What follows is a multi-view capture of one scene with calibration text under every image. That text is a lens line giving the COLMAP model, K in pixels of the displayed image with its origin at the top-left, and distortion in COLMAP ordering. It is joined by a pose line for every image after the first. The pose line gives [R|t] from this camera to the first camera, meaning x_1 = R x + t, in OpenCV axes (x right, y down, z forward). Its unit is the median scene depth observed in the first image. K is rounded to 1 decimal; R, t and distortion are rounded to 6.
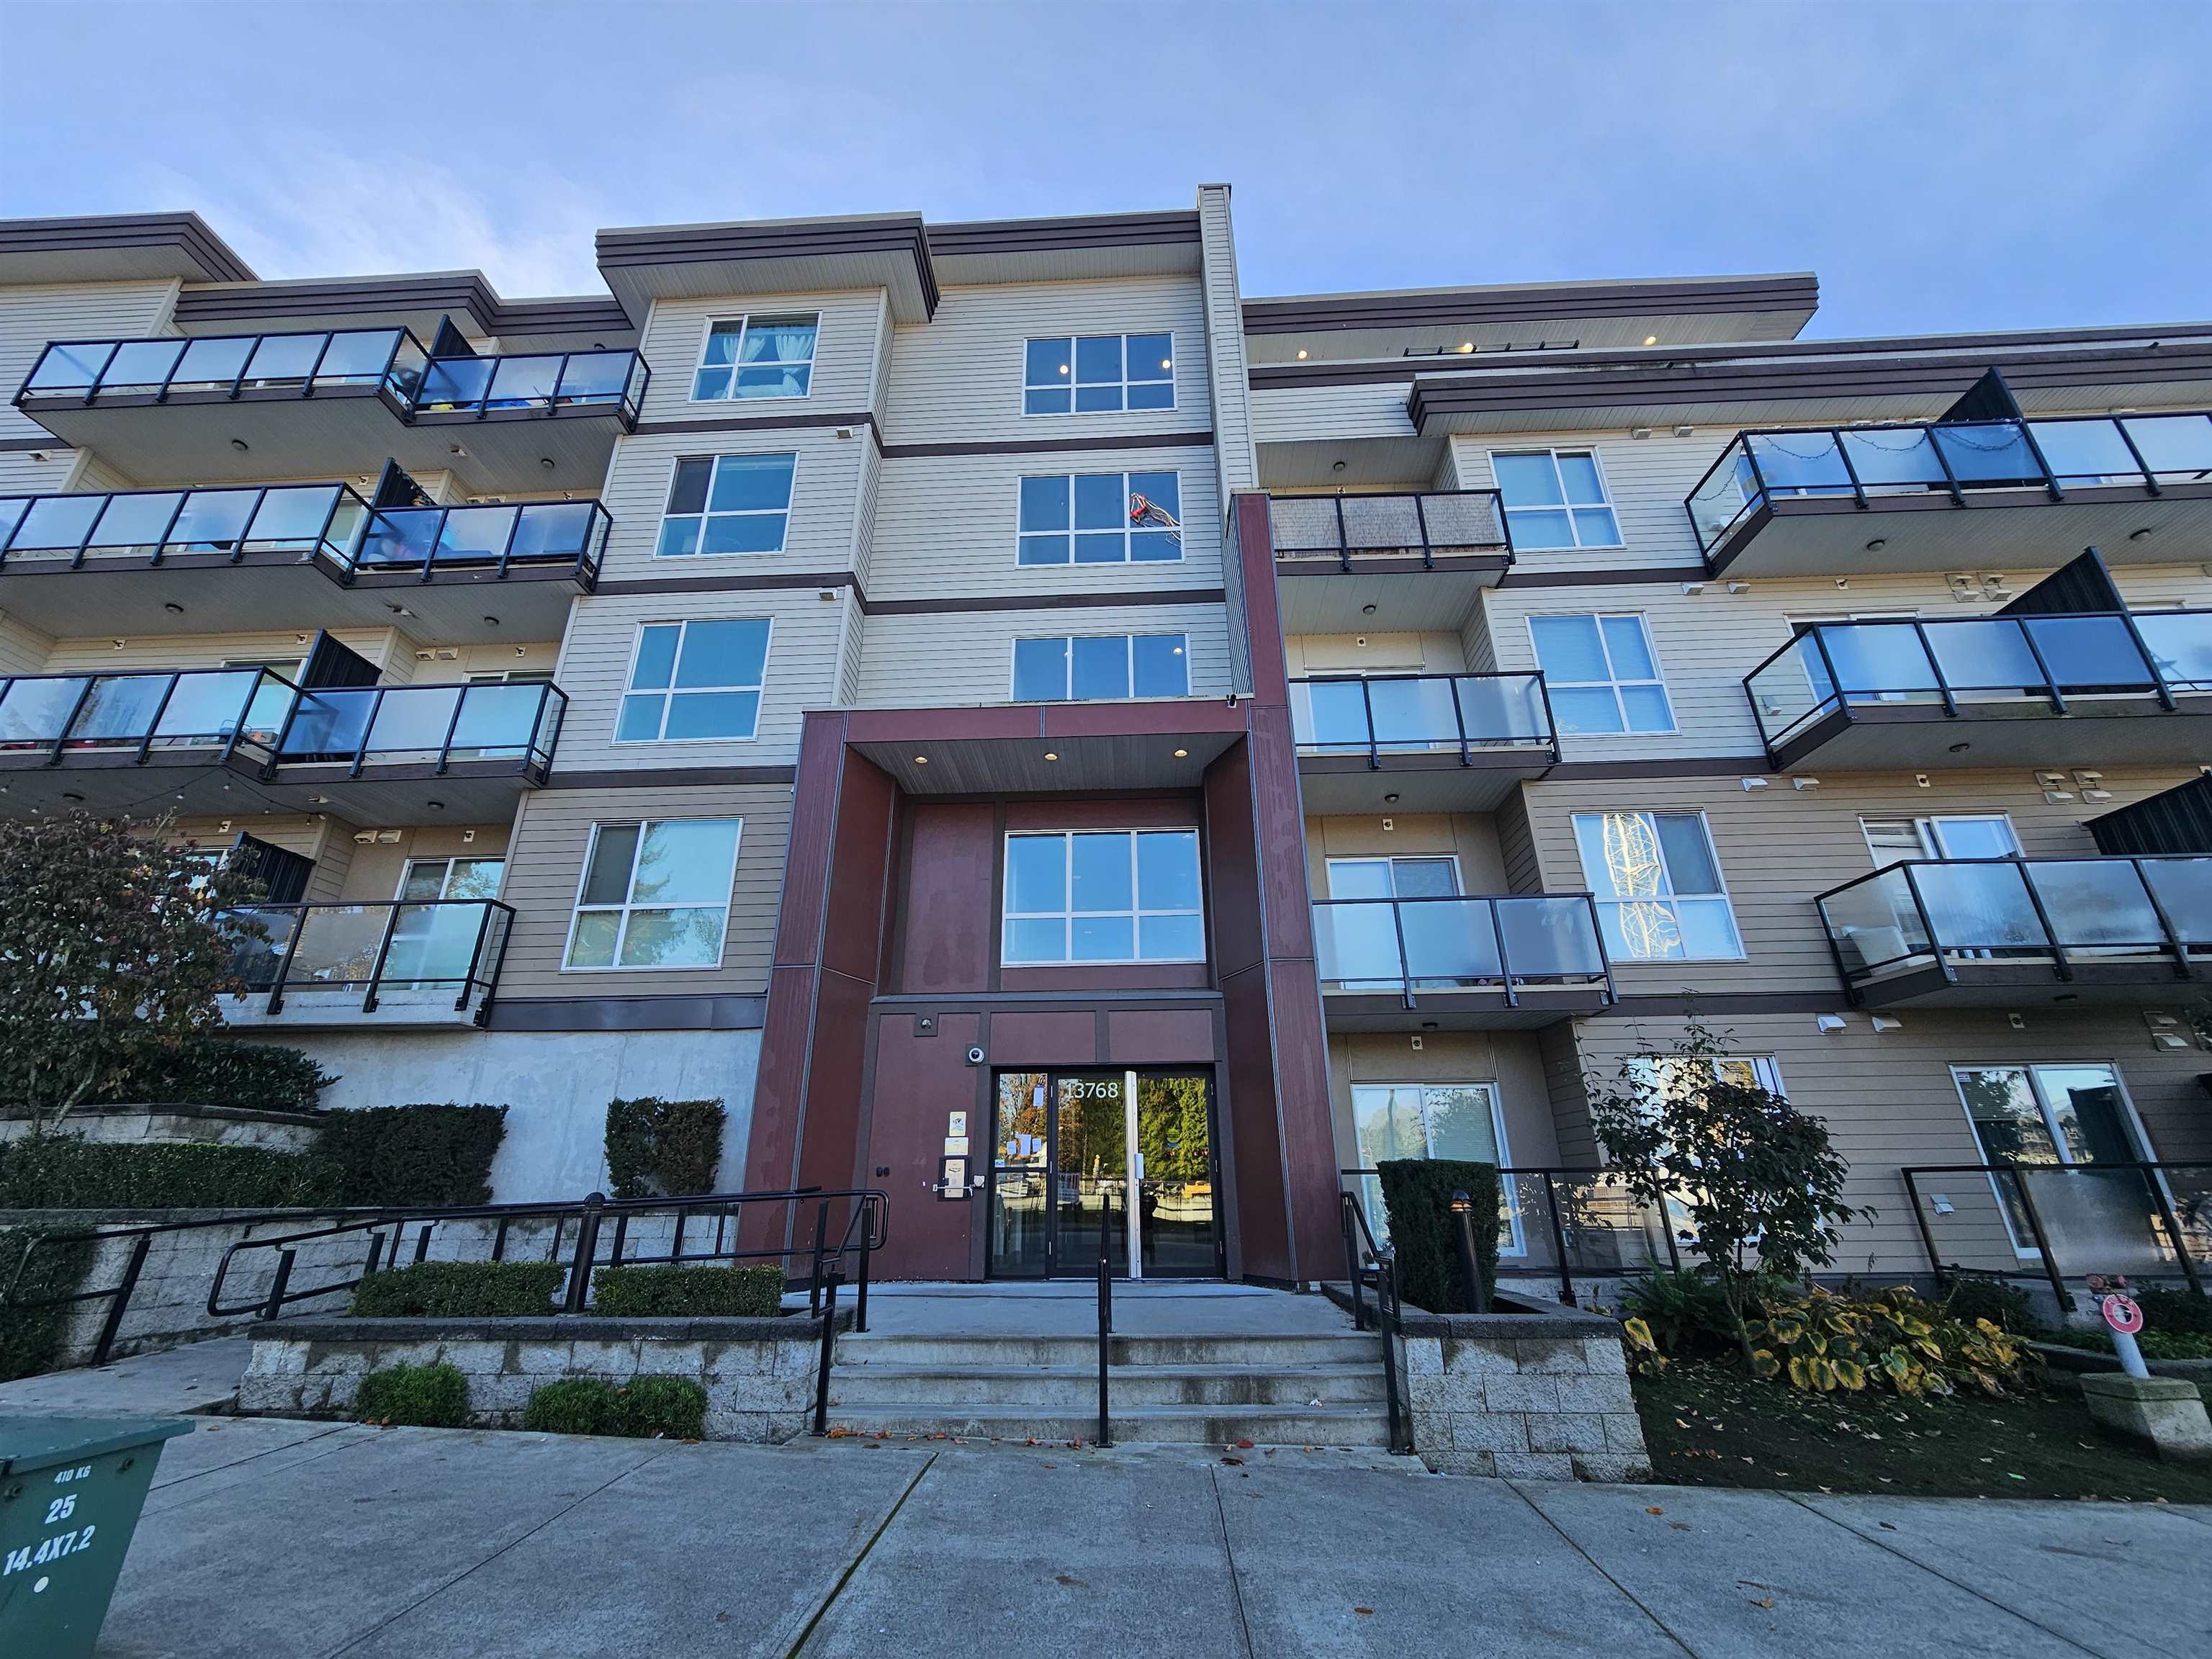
lens RADIAL K [[898.3, 0, 1093.6], [0, 898.3, 820.2], [0, 0, 1]] dist [-0.001429, 0.000062]
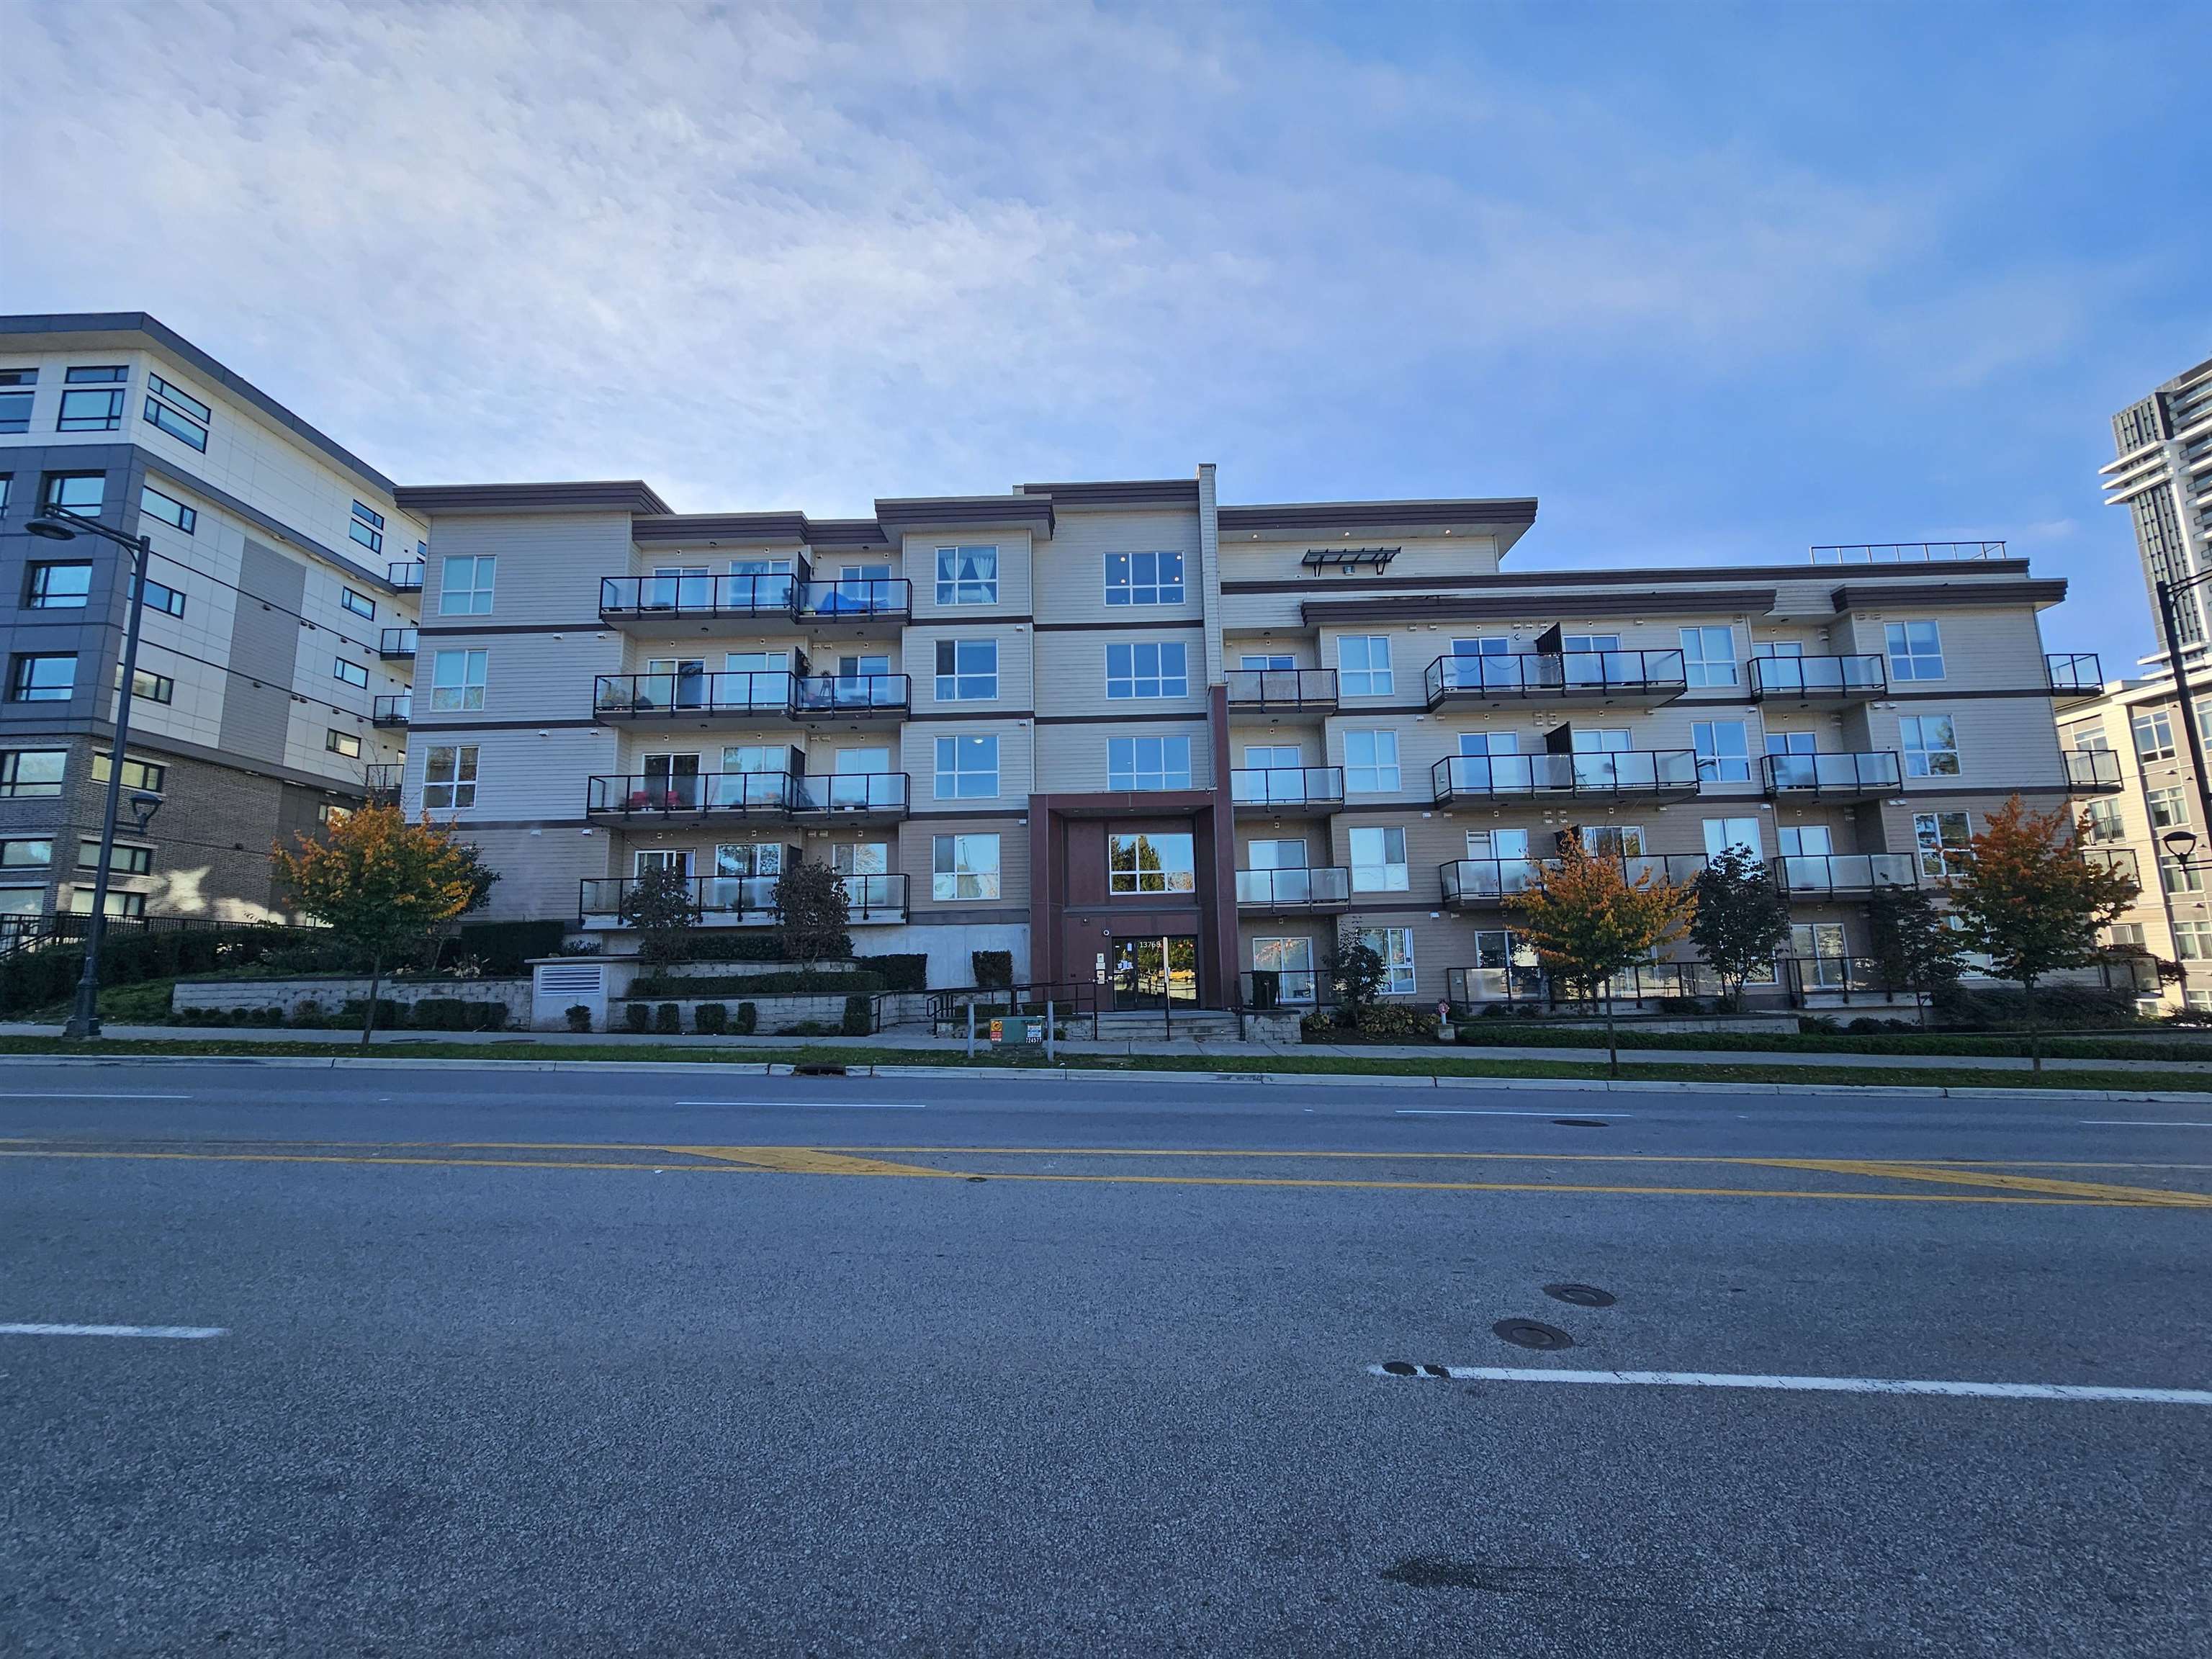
lens RADIAL K [[898.3, 0, 1104.3], [0, 898.3, 834.7], [0, 0, 1]] dist [-0.001429, 0.000062]
pose [[0.999631, -0.012789, 0.023976, -0.169111], [0.006886, 0.972754, 0.231736, -0.531936], [-0.026287, -0.231486, 0.972483, -1.261478]]
